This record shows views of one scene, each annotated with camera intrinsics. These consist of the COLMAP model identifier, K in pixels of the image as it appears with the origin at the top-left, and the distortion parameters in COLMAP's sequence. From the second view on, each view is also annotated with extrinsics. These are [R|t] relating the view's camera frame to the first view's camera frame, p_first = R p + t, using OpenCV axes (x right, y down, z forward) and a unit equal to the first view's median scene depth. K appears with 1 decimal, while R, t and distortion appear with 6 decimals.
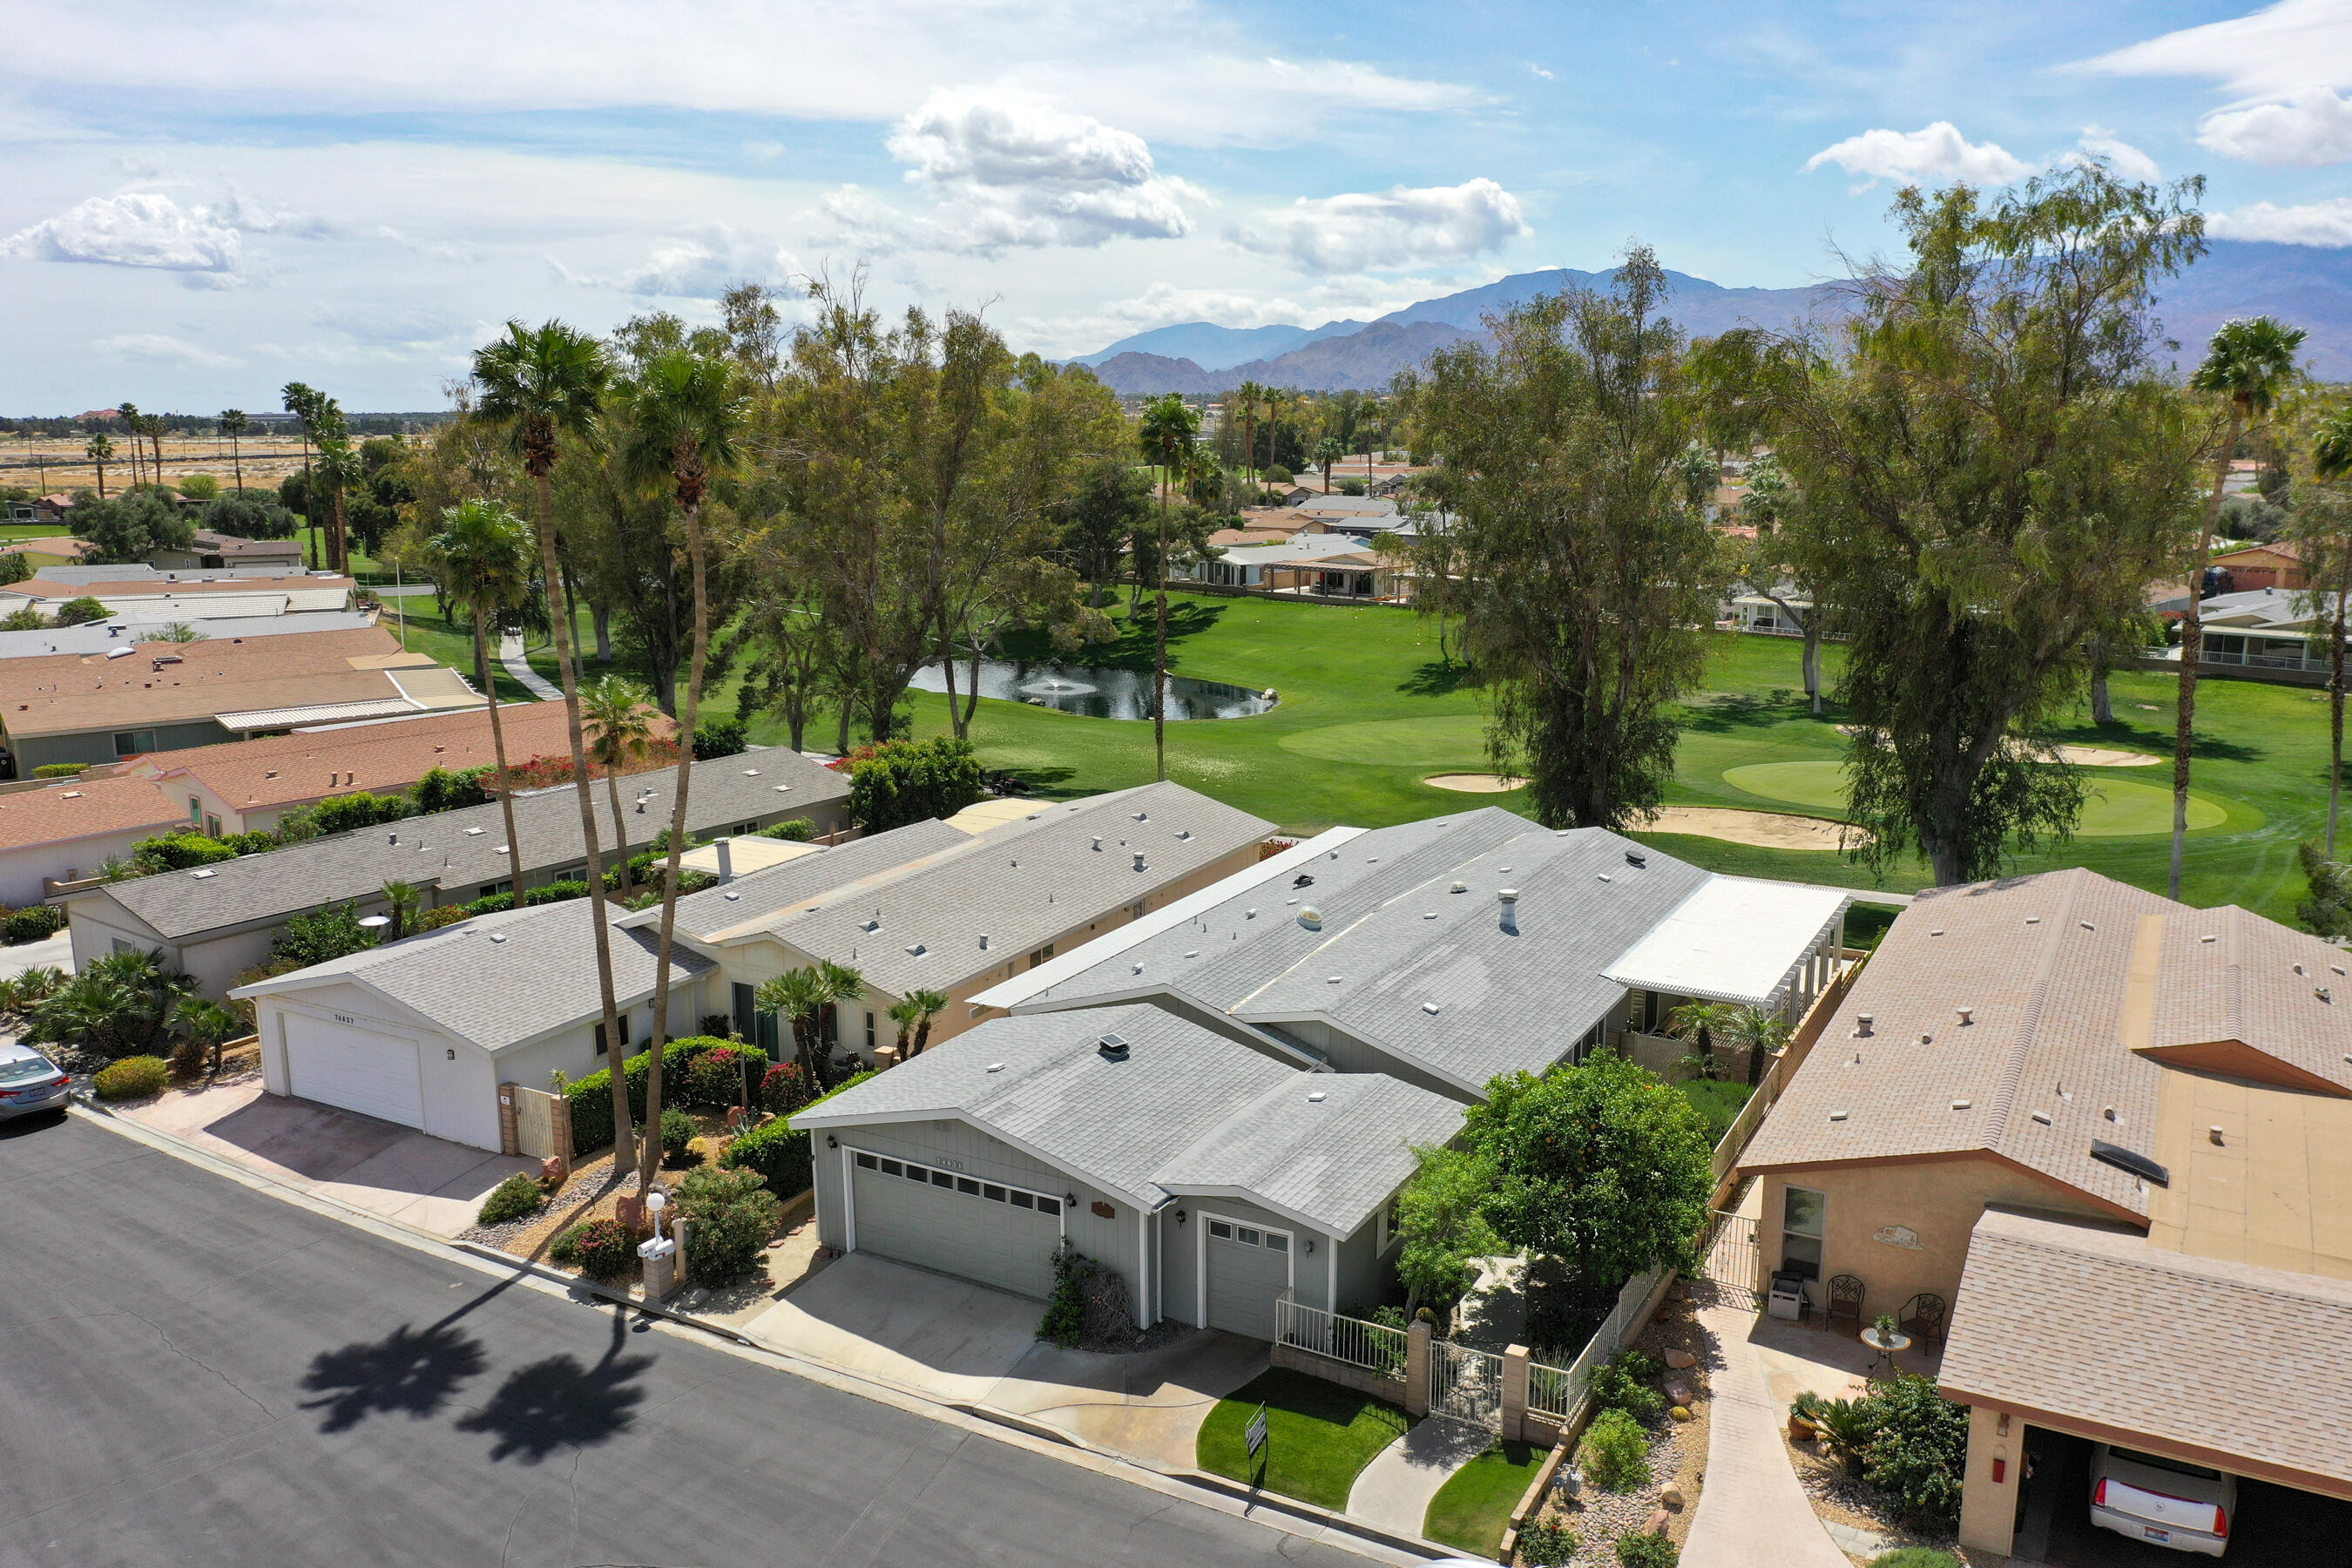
lens RADIAL K [[1828.8, 0, 1163.6], [0, 1828.8, 785.3], [0, 0, 1]] dist [-0.018146, 0.002052]
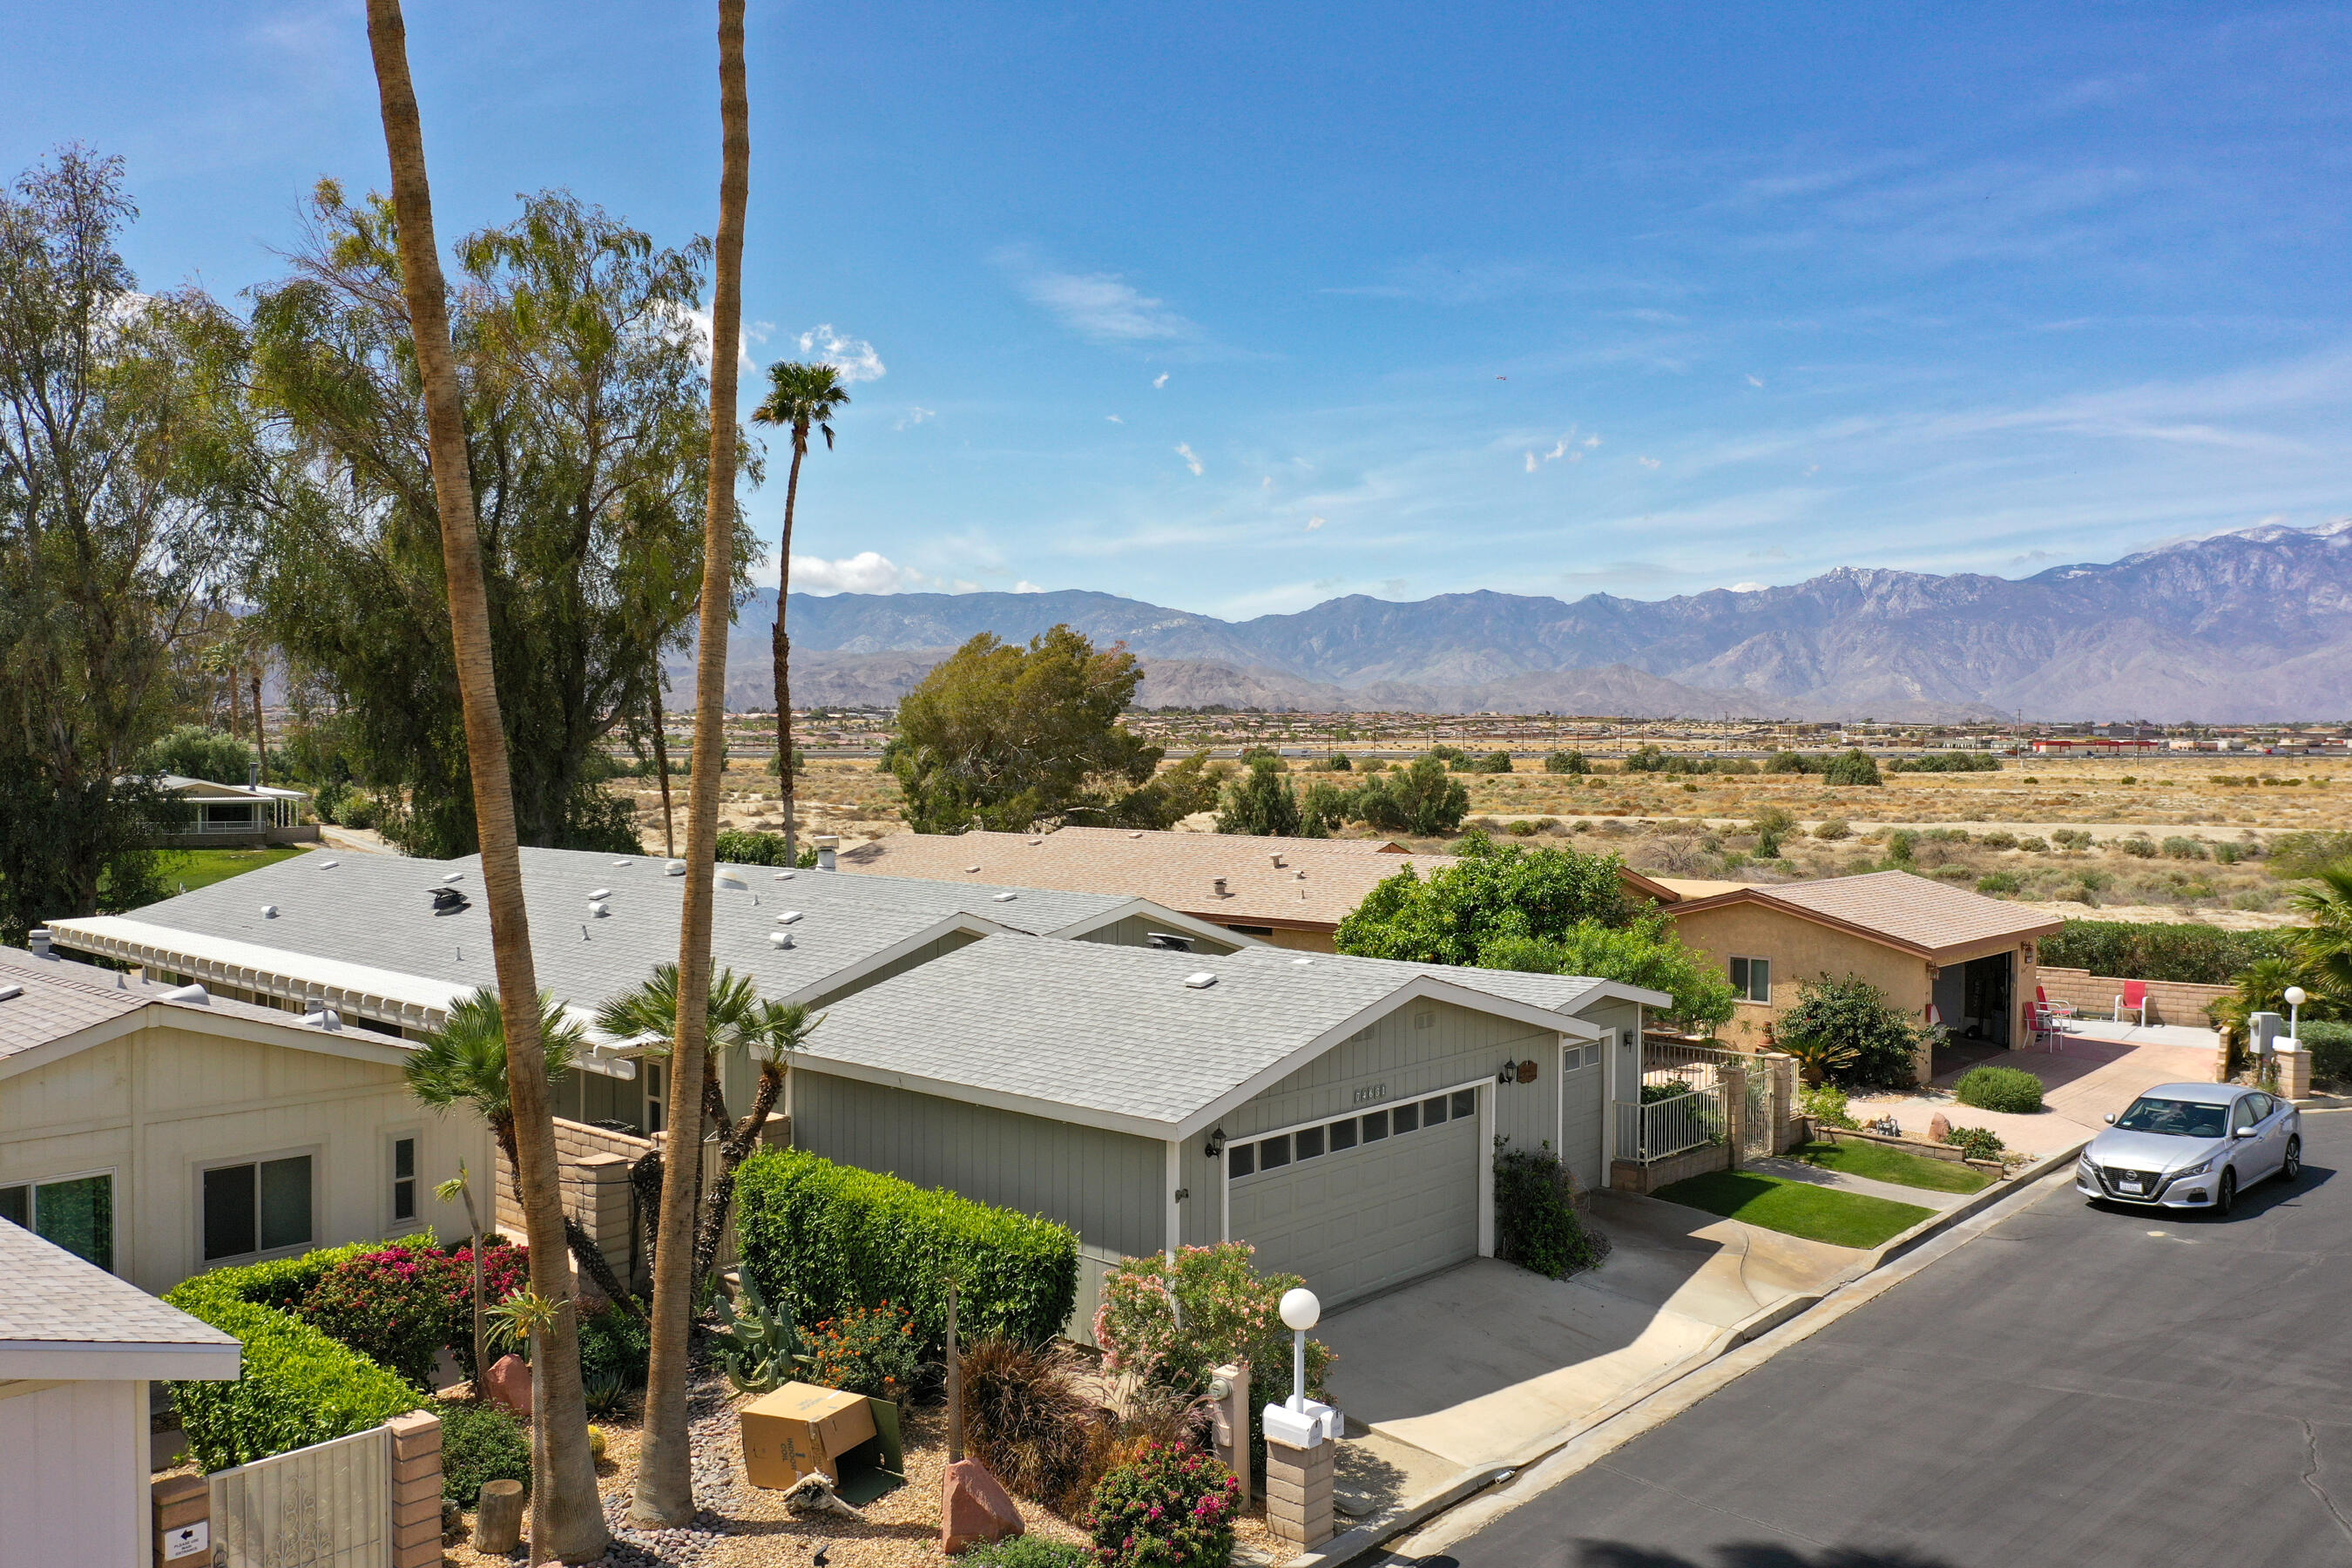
lens RADIAL K [[1831.7, 0, 1163.0], [0, 1831.7, 787.0], [0, 0, 1]] dist [-0.010797, -0.005914]
pose [[0.215729, -0.014363, 0.976348, -0.716683], [0.189325, 0.981532, -0.027393, 0.112225], [-0.957923, 0.190756, 0.214465, 0.918974]]
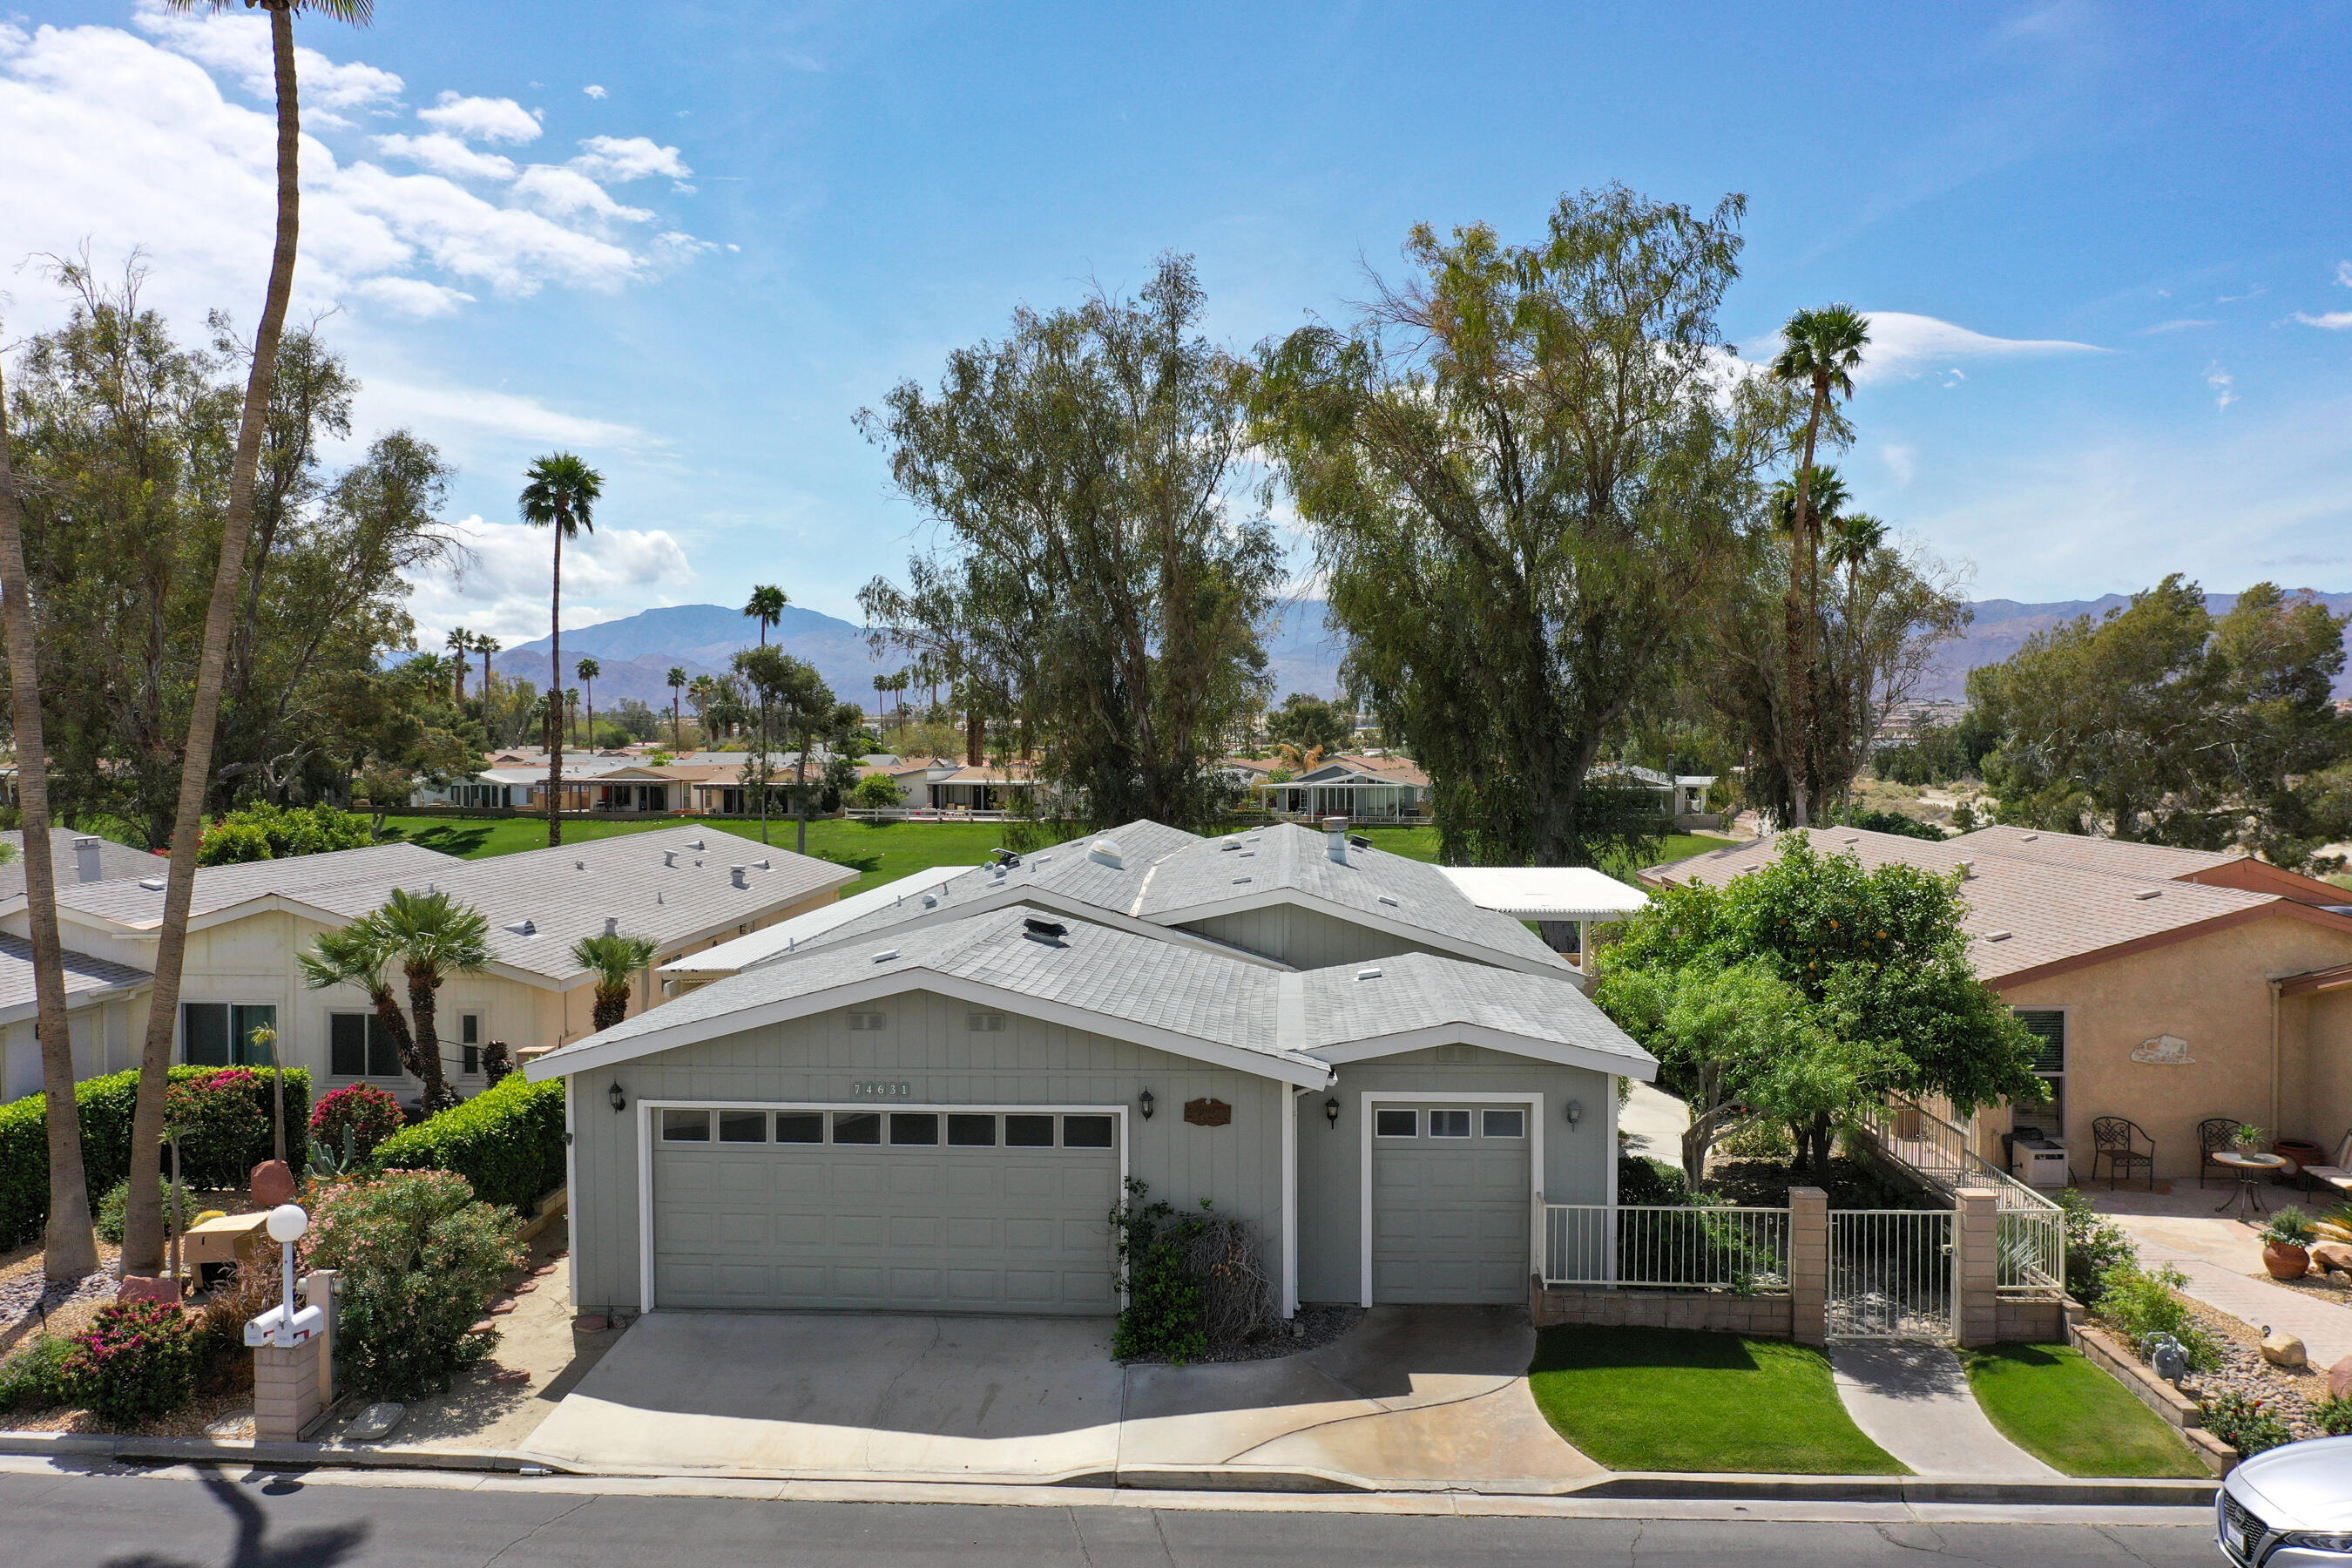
lens RADIAL K [[1831.7, 0, 1163.0], [0, 1831.7, 787.0], [0, 0, 1]] dist [-0.010797, -0.005914]
pose [[0.898826, -0.005888, 0.438267, -0.282831], [0.082752, 0.984207, -0.156490, 0.210951], [-0.430424, 0.176925, 0.885118, 0.459762]]
